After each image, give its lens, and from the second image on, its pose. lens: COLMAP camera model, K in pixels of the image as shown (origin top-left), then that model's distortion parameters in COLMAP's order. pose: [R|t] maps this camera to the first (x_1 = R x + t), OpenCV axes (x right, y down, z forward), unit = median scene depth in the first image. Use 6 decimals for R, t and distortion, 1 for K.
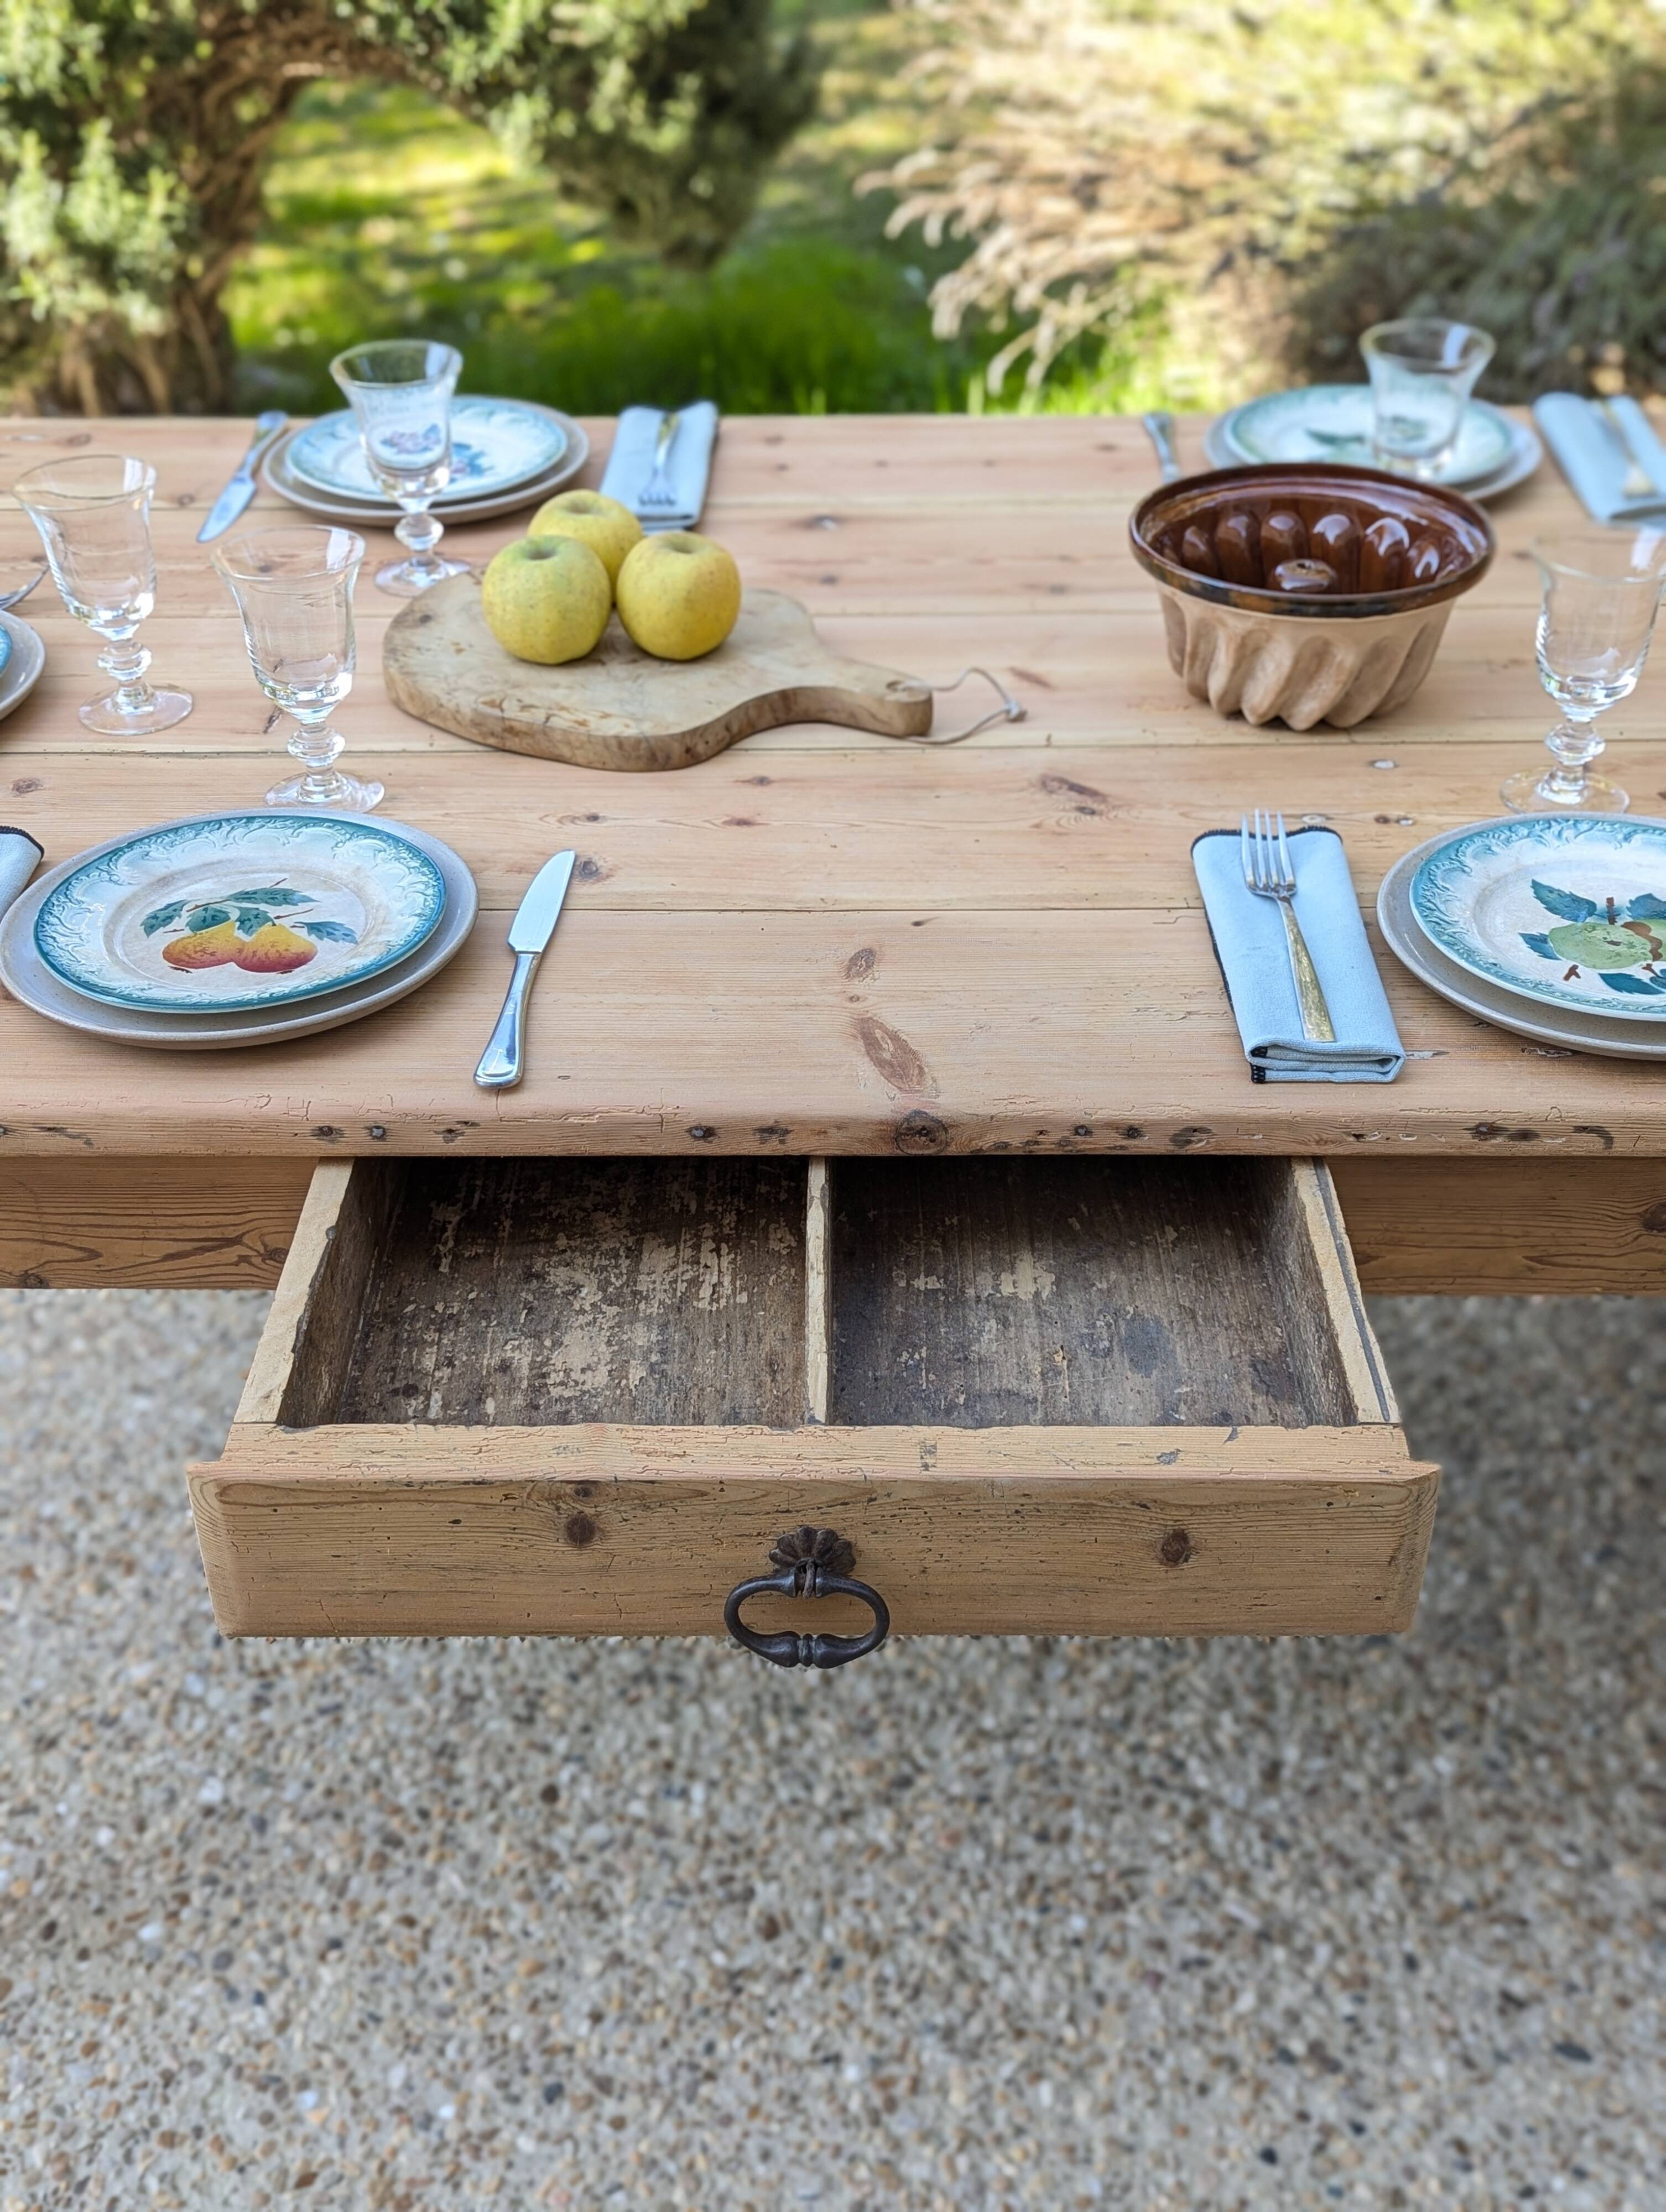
lens RADIAL K [[2356.2, 0, 828.7], [0, 2356.2, 1140.1], [0, 0, 1]] dist [0.041115, 0.007291]
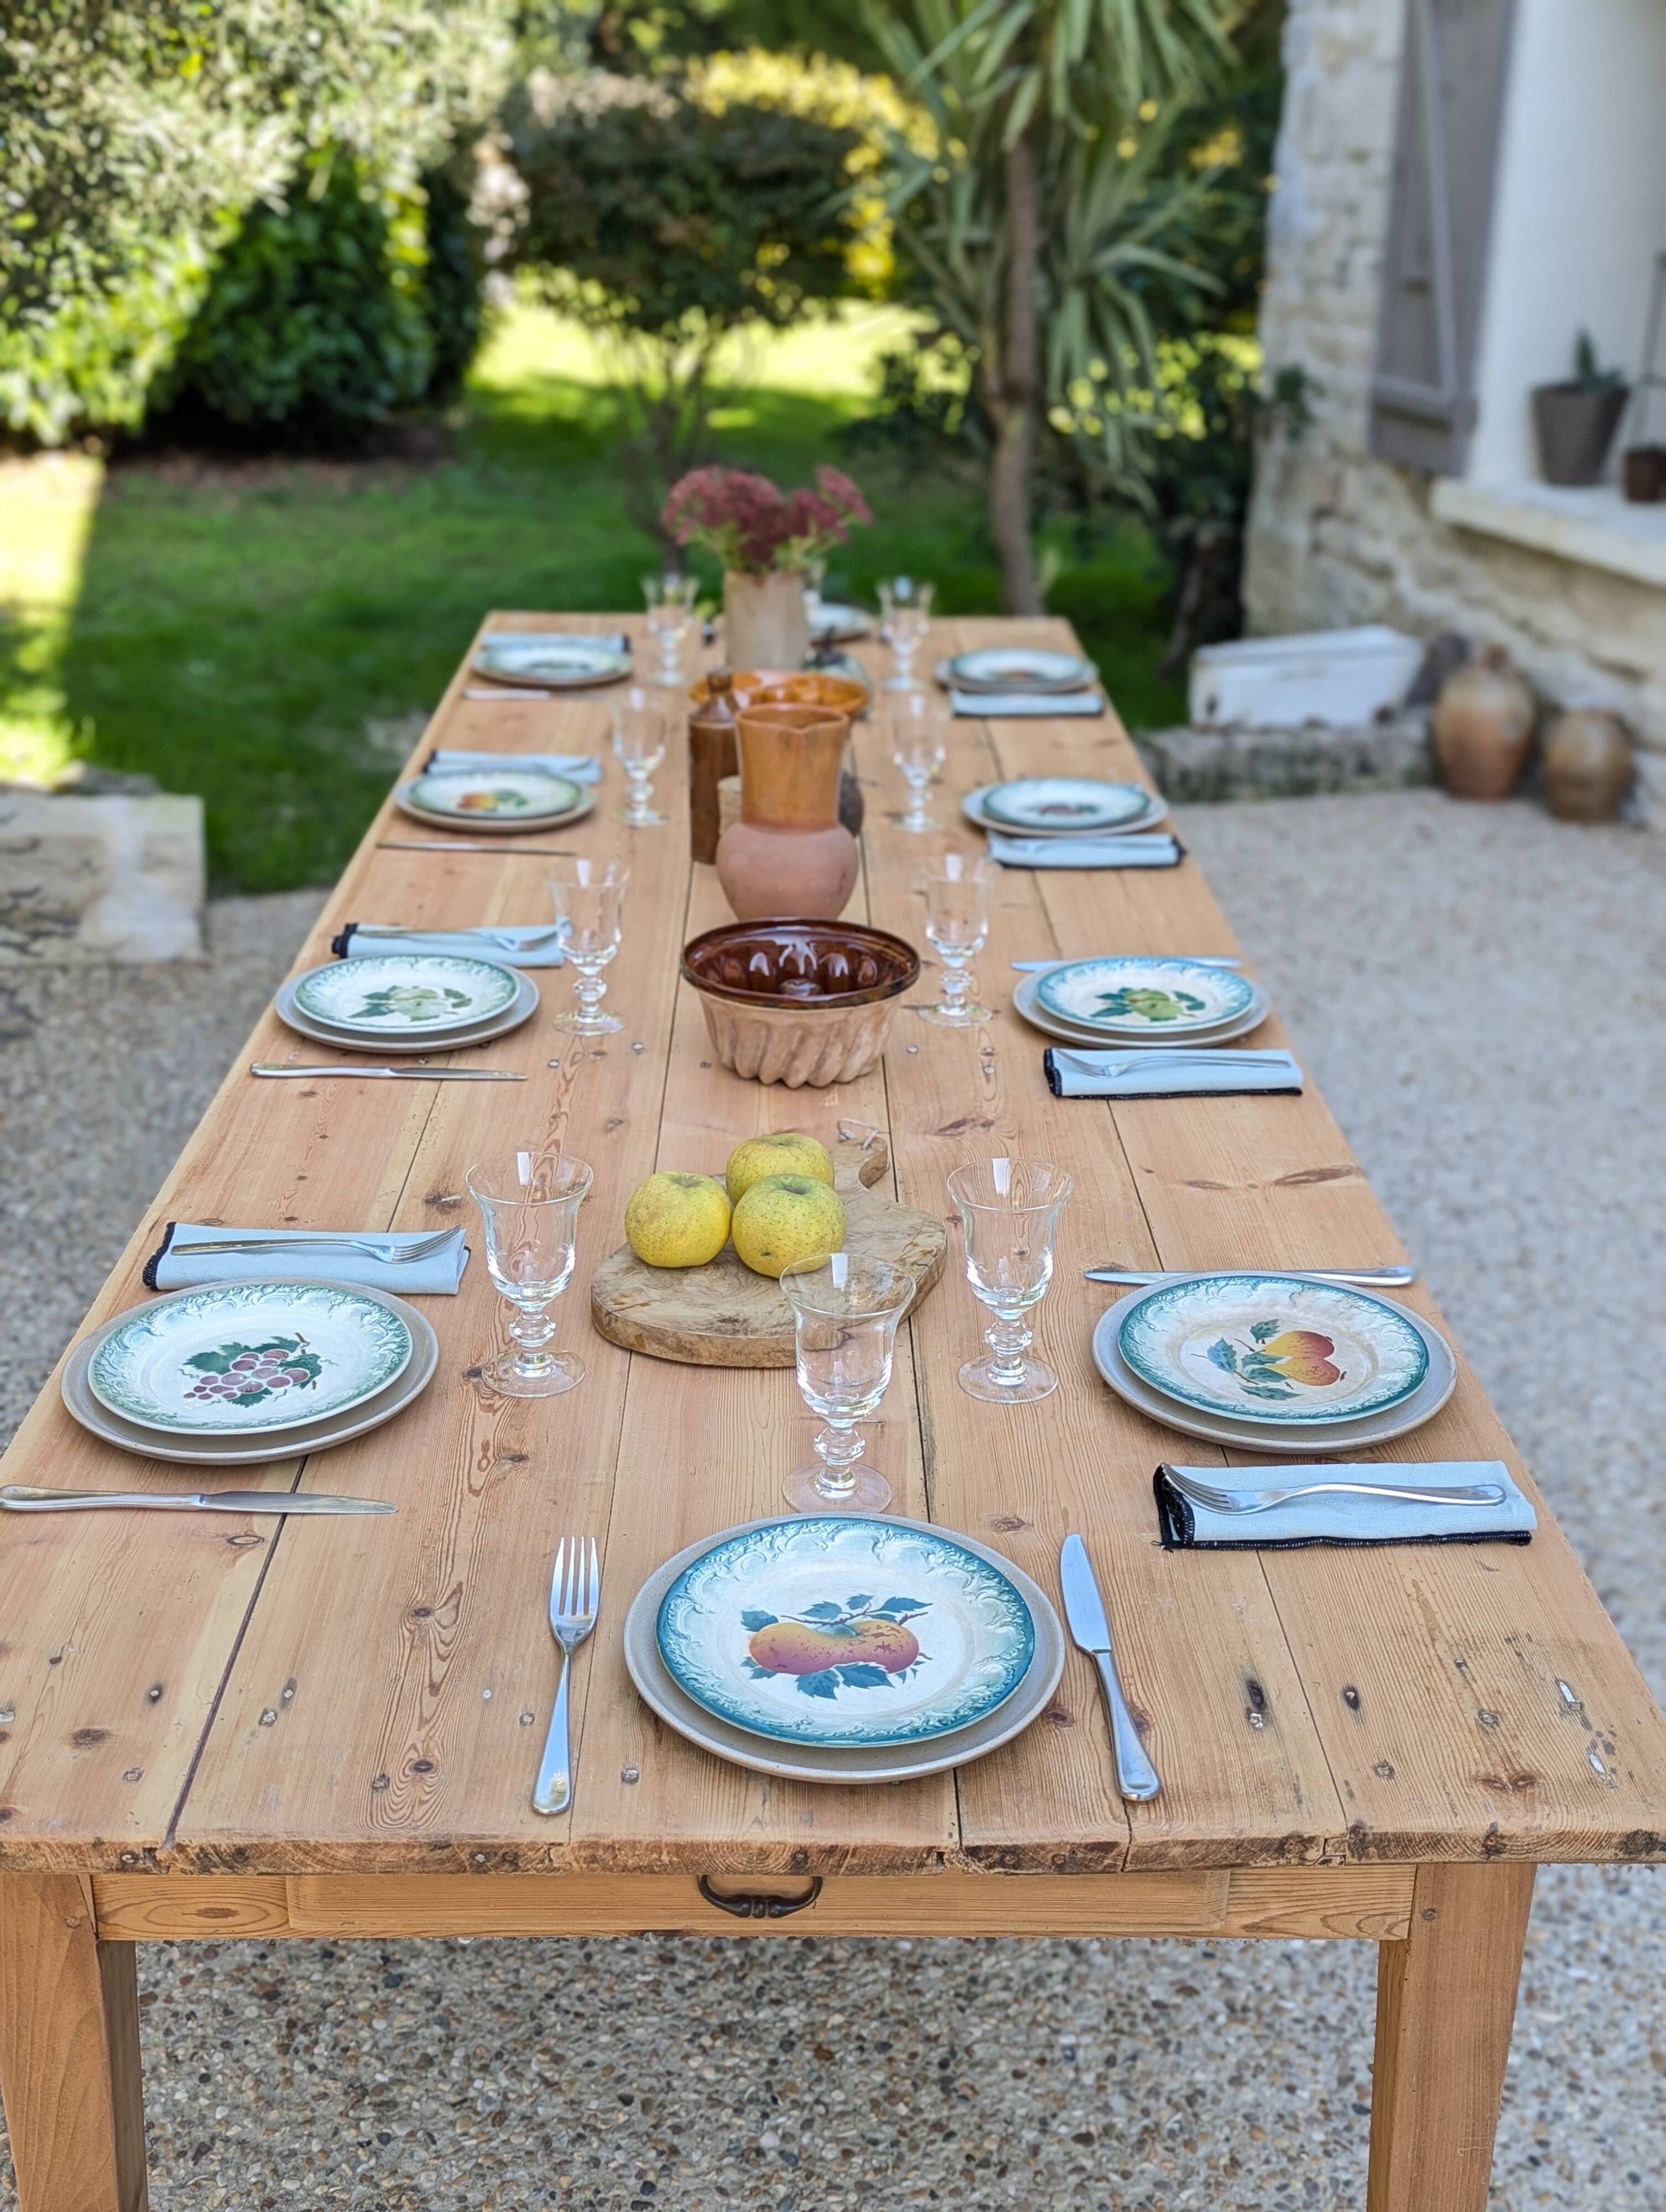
lens RADIAL K [[2367.2, 0, 840.3], [0, 2367.2, 1107.9], [0, 0, 1]] dist [0.068720, -0.071265]
pose [[-0.042229, -0.373238, 0.926774, -1.046937], [0.570483, 0.752512, 0.329052, -0.570574], [-0.820223, 0.542604, 0.181147, 0.651922]]
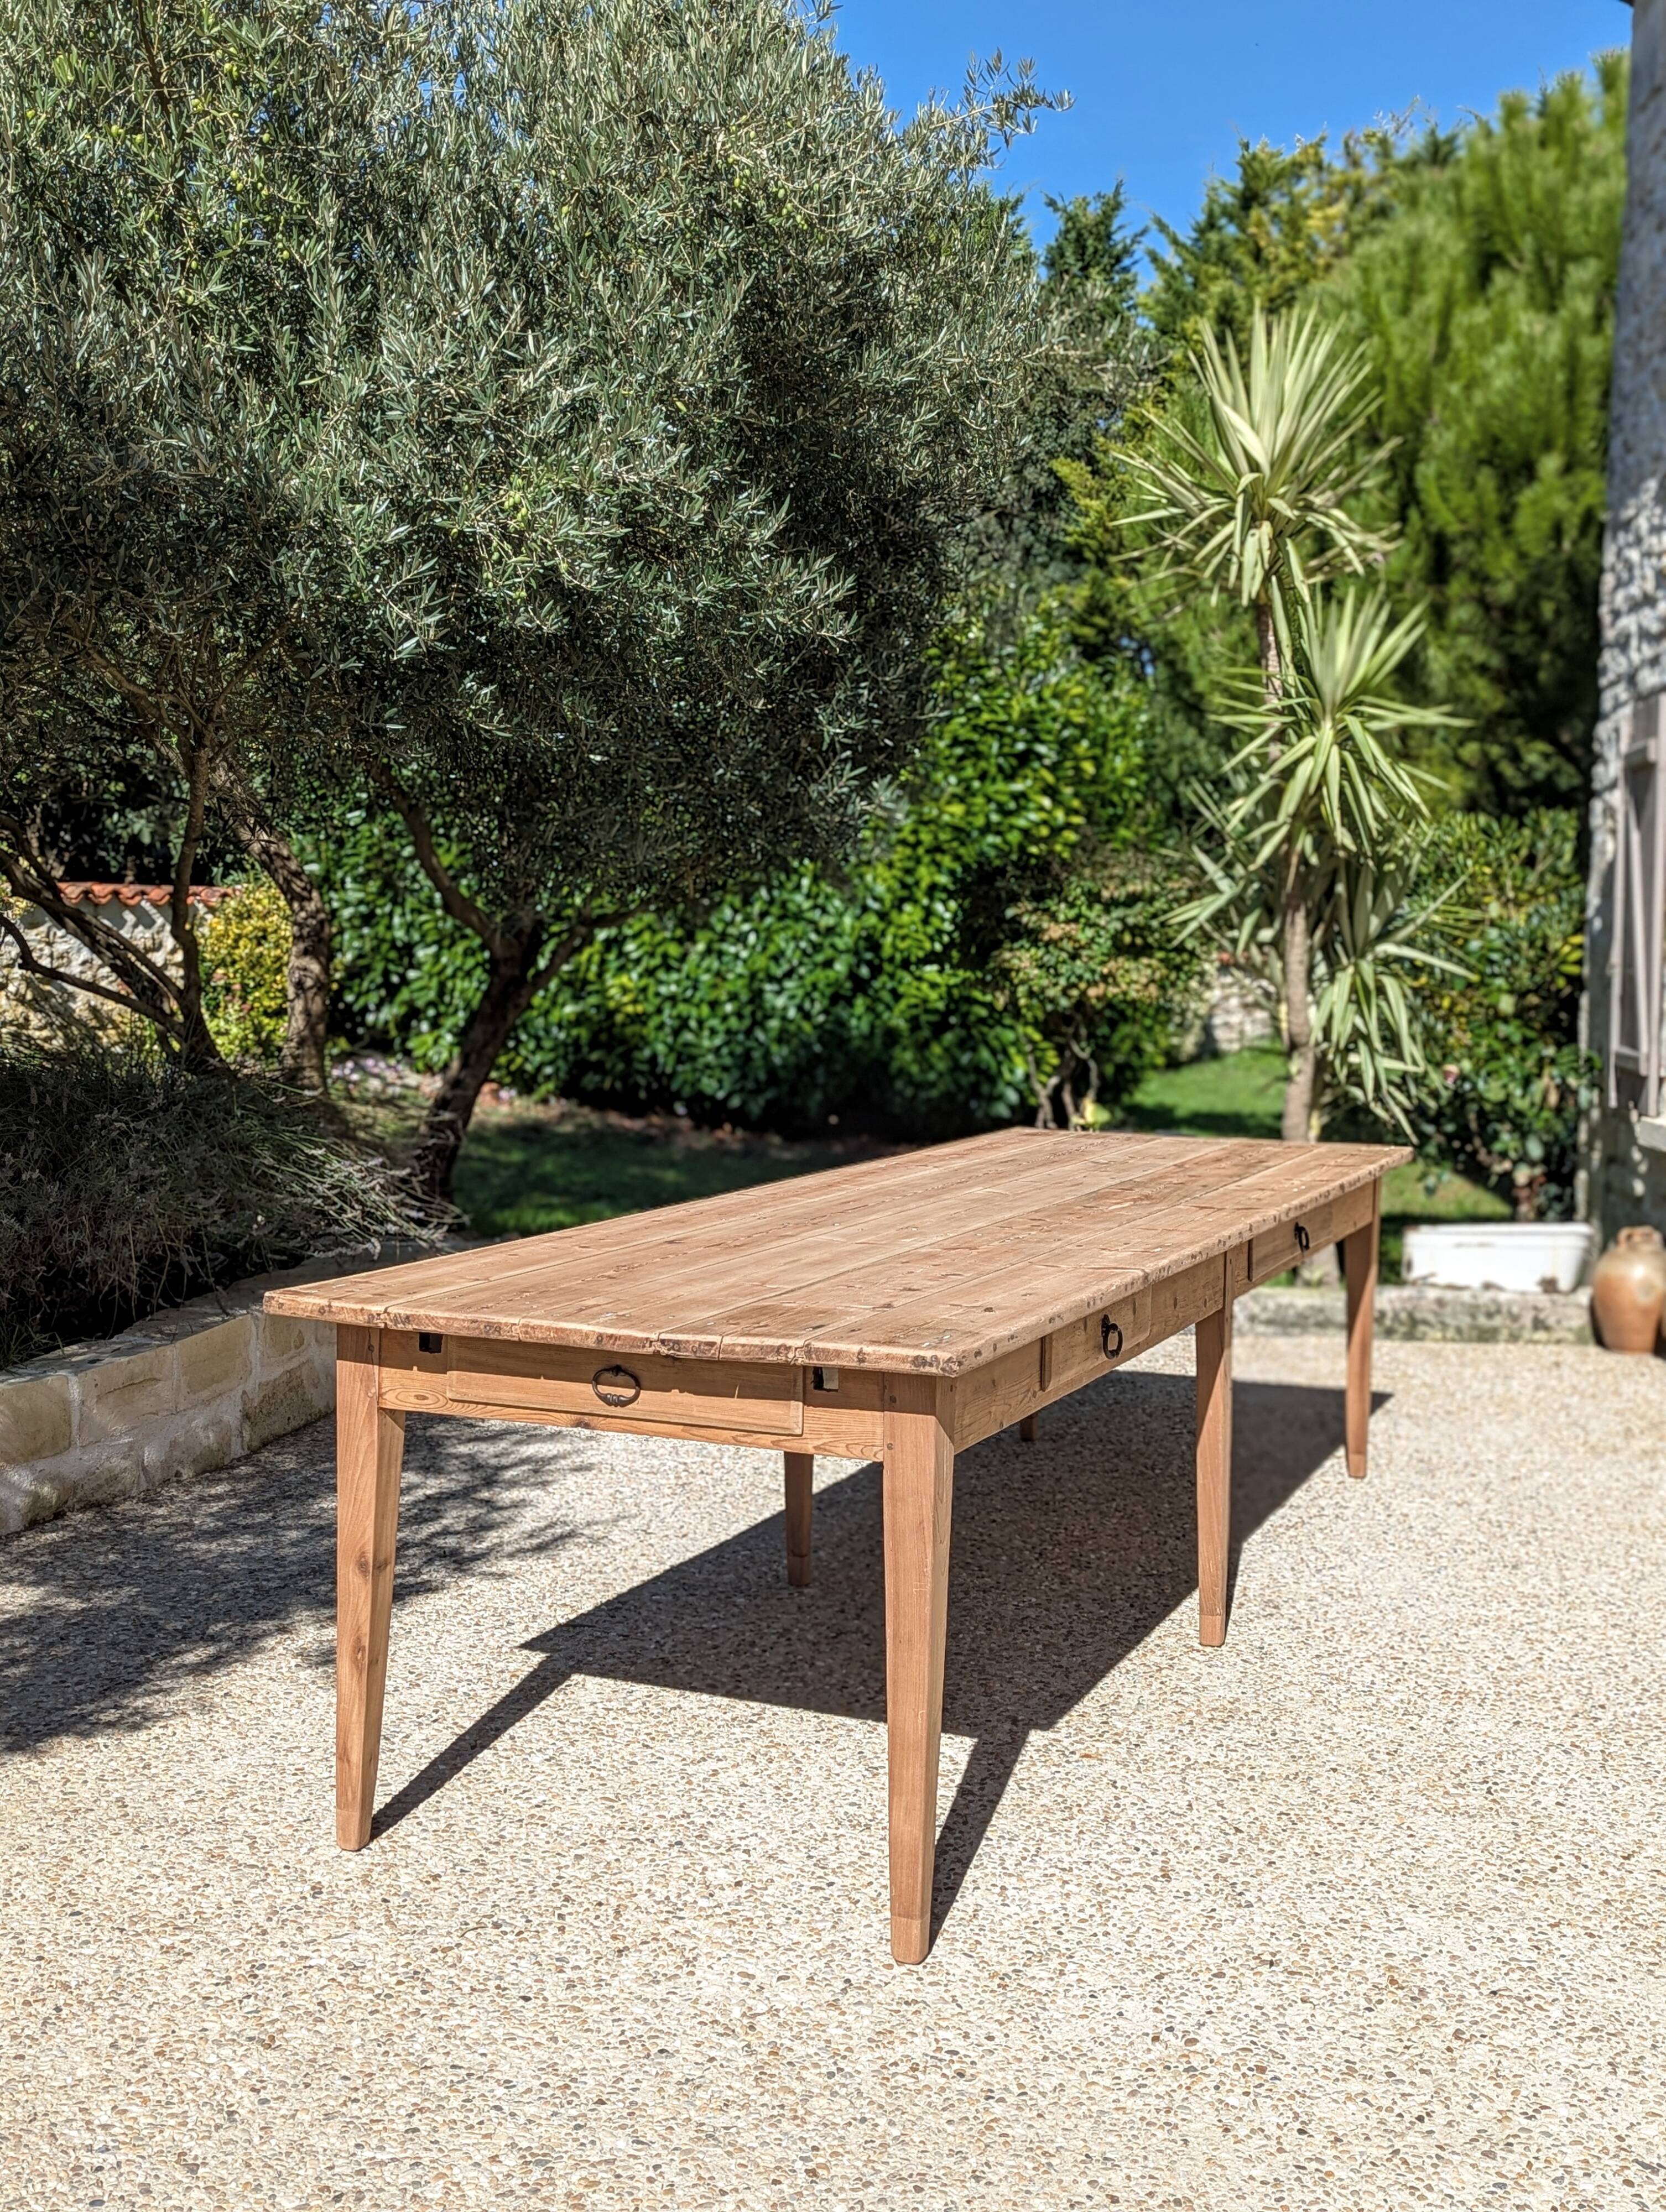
lens RADIAL K [[2343.5, 0, 808.4], [0, 2343.5, 1099.0], [0, 0, 1]] dist [0.073776, -0.063561]
pose [[0.327083, -0.045938, 0.943878, -2.205408], [0.534936, 0.832382, -0.144860, 0.233493], [-0.779013, 0.552296, 0.296832, -0.111992]]
